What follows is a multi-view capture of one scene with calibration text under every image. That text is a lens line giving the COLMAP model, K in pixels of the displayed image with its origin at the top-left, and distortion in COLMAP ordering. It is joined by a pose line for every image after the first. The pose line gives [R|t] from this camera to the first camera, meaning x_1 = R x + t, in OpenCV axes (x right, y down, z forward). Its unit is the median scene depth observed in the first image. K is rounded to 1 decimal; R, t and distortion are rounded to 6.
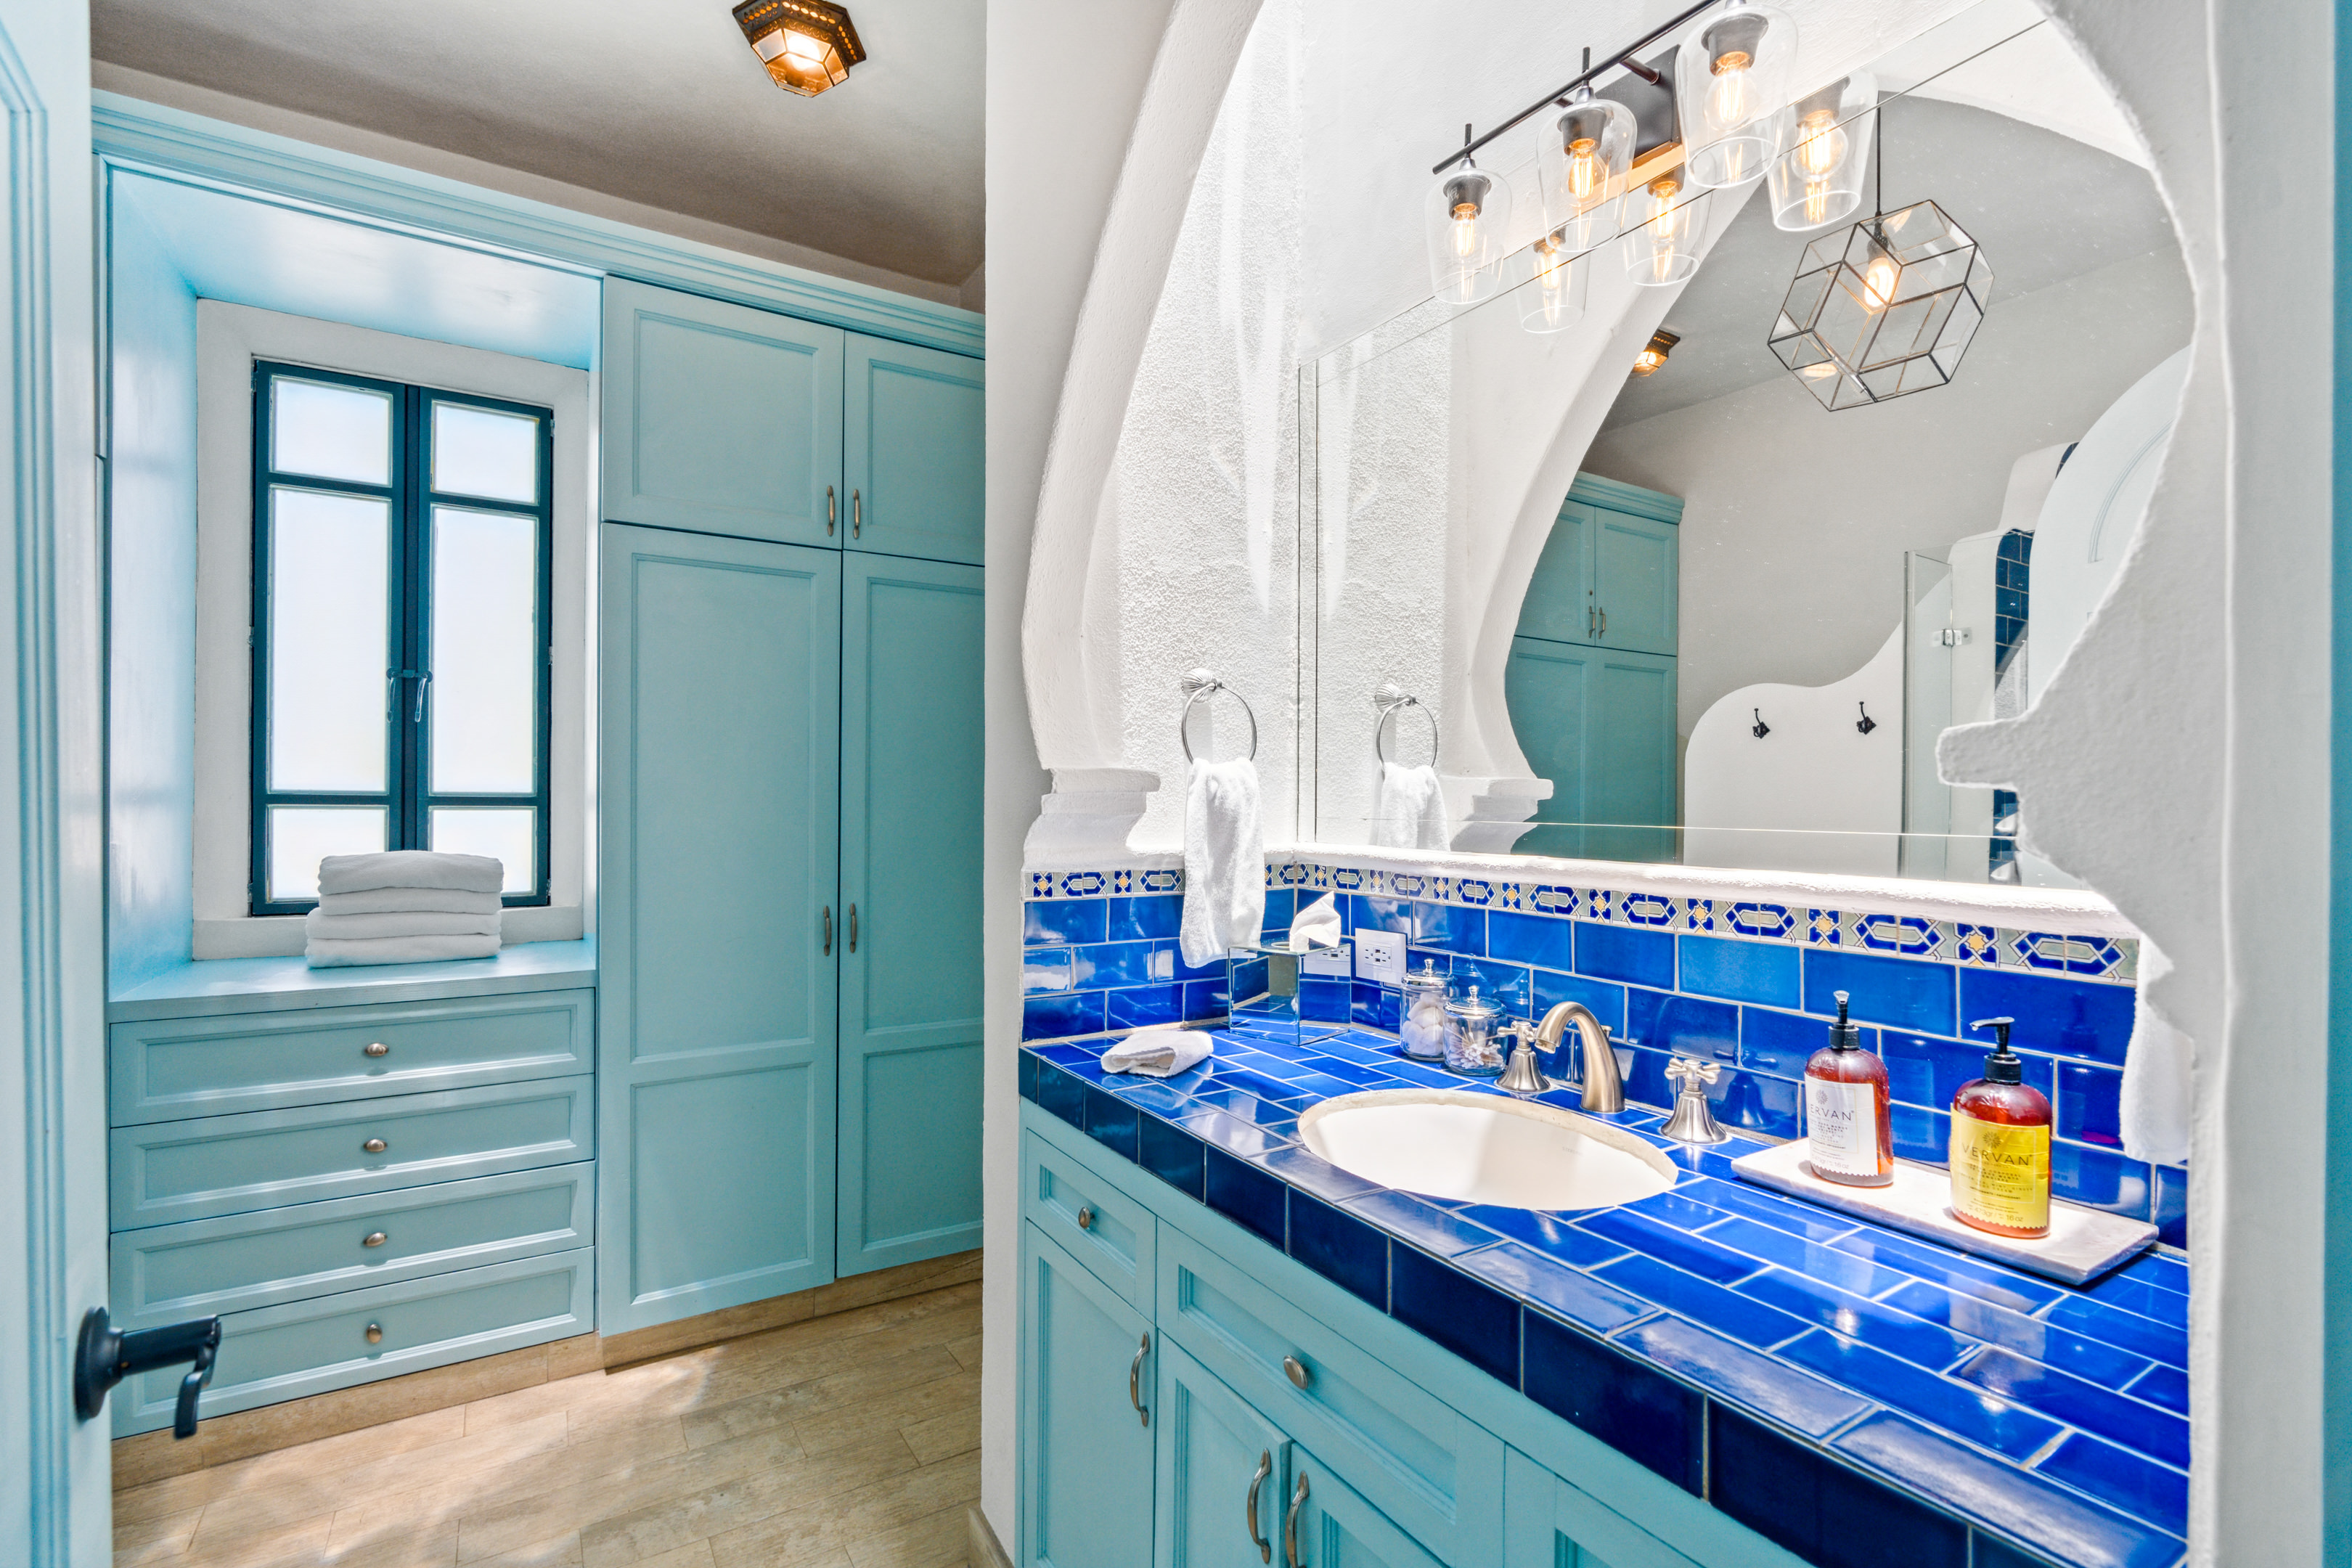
lens RADIAL K [[1089.6, 0, 1176.0], [0, 1089.6, 784.0], [0, 0, 1]] dist [0.000283, 0.000143]
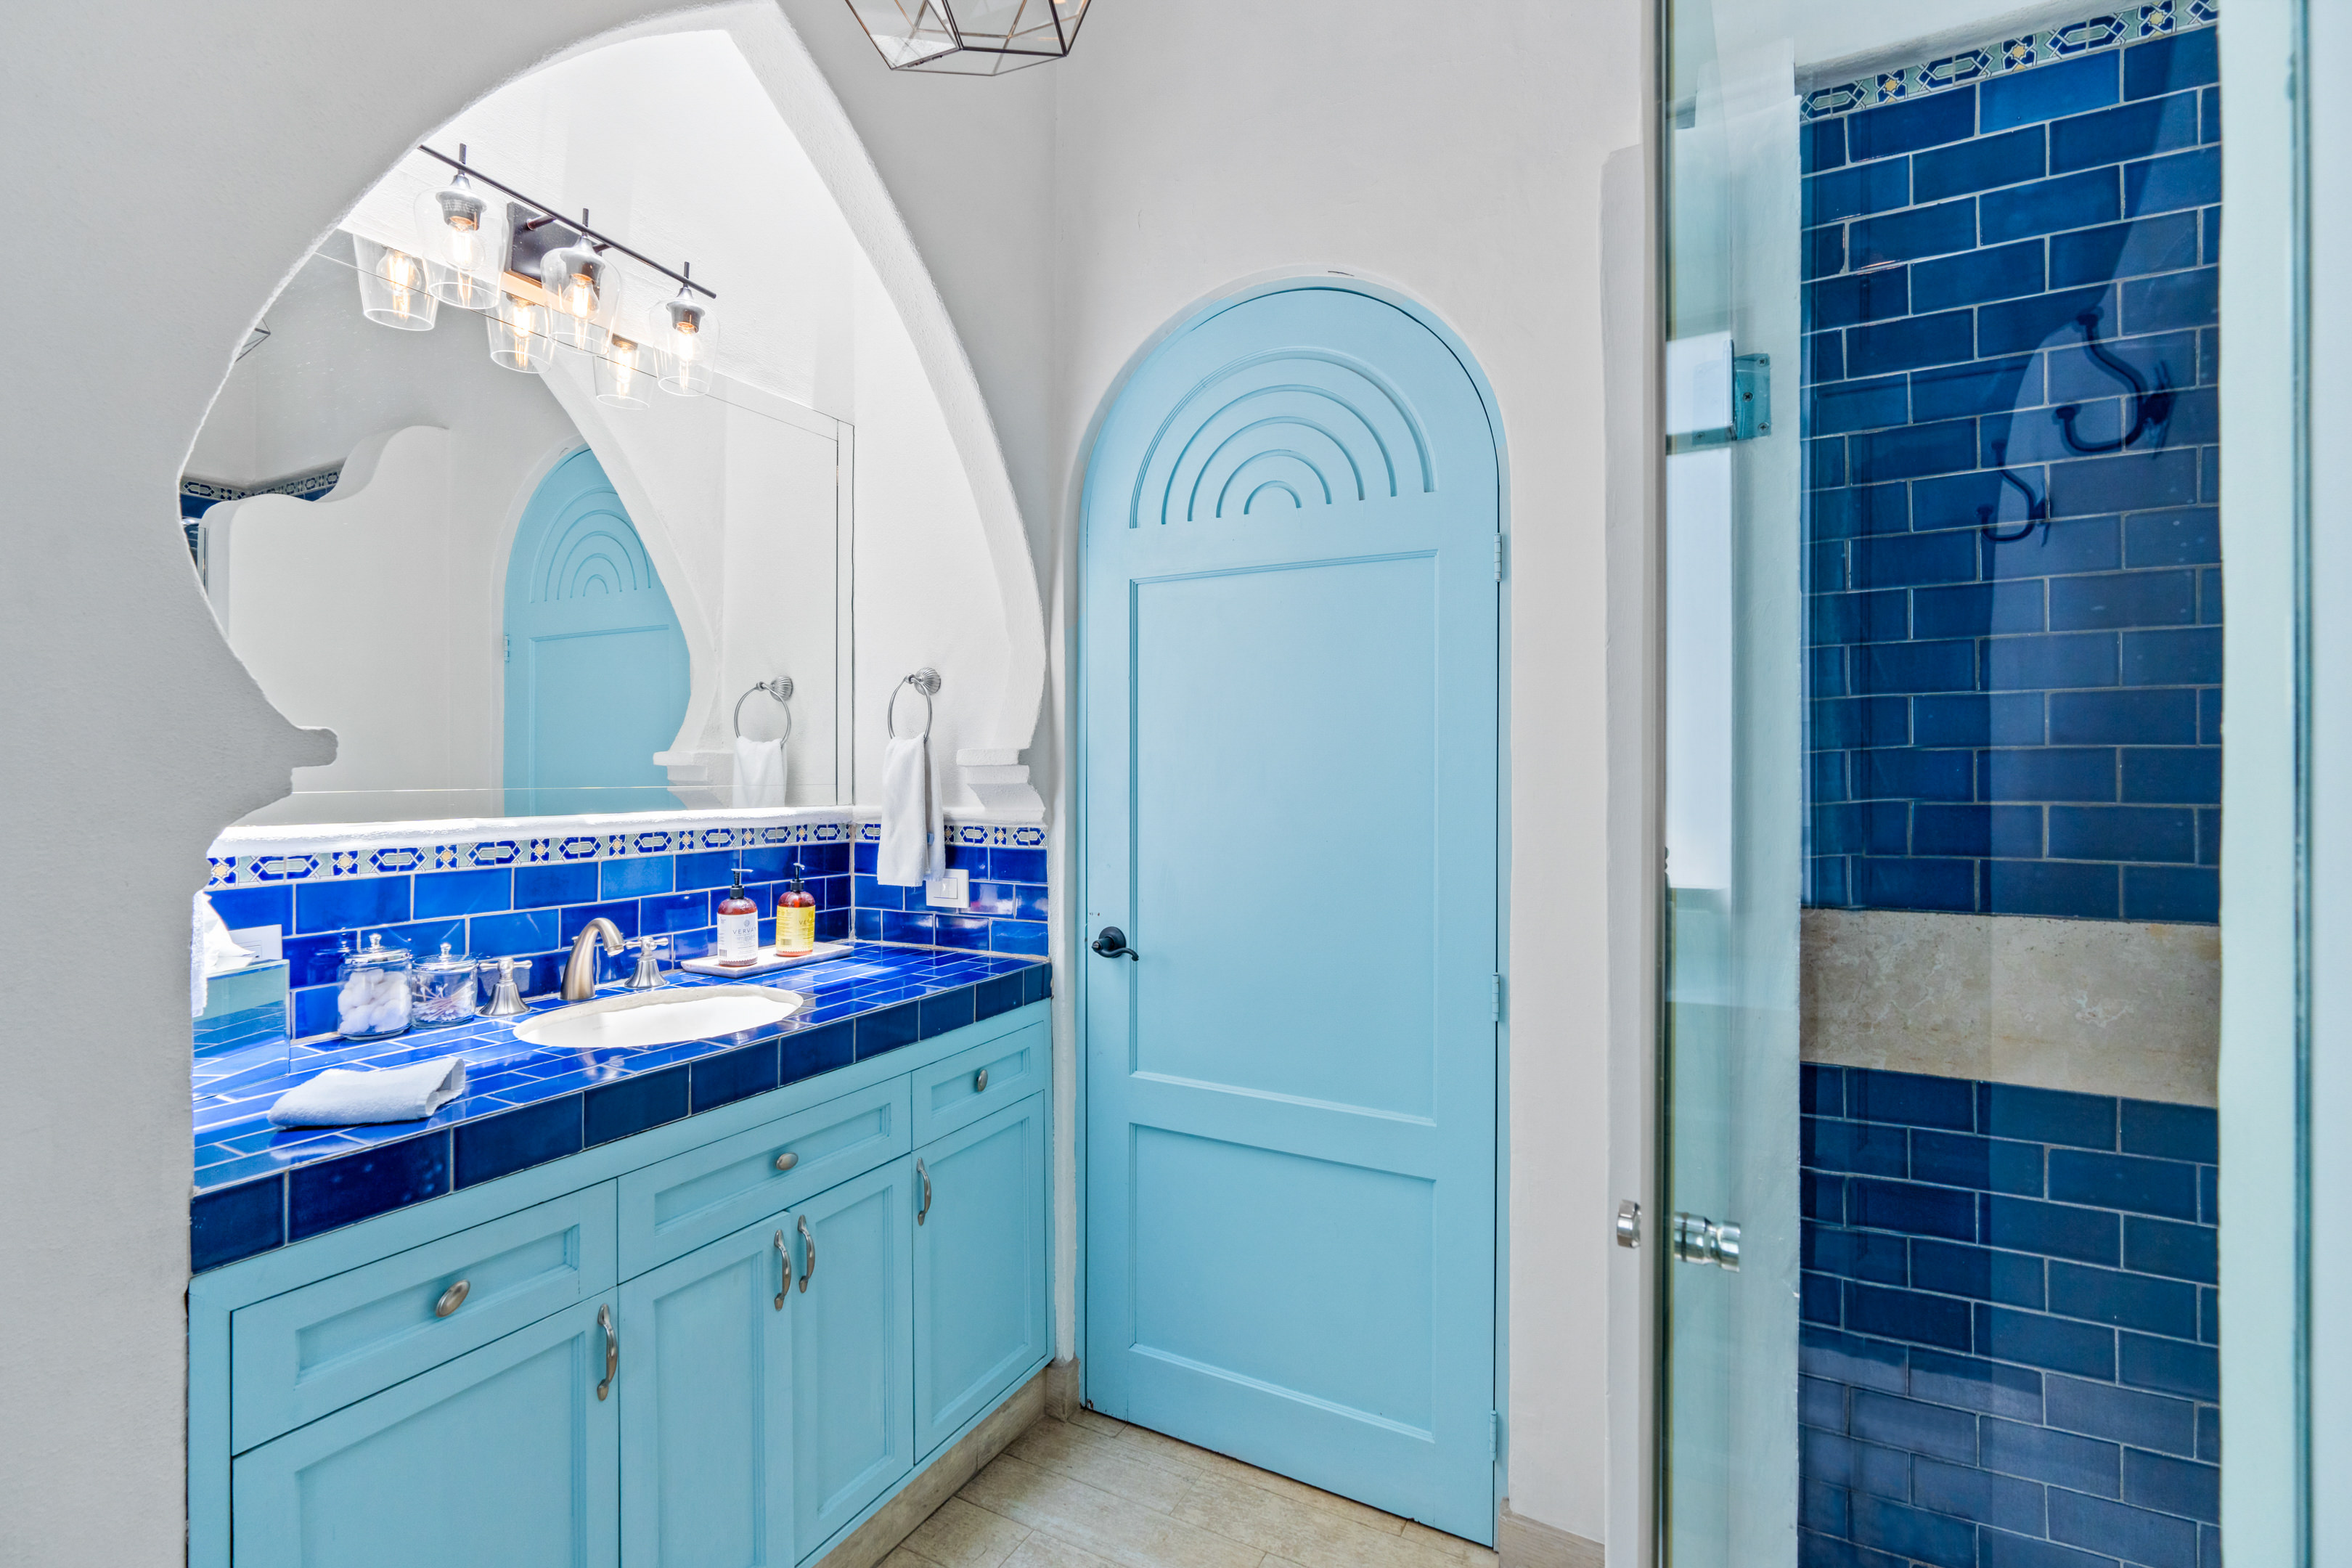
lens RADIAL K [[1089.6, 0, 1176.0], [0, 1089.6, 784.0], [0, 0, 1]] dist [0.000283, 0.000143]
pose [[-0.514137, -0.011623, 0.857629, -1.150957], [-0.008834, 0.999927, 0.008256, 0.016628], [-0.857663, -0.003332, -0.514202, 1.075700]]
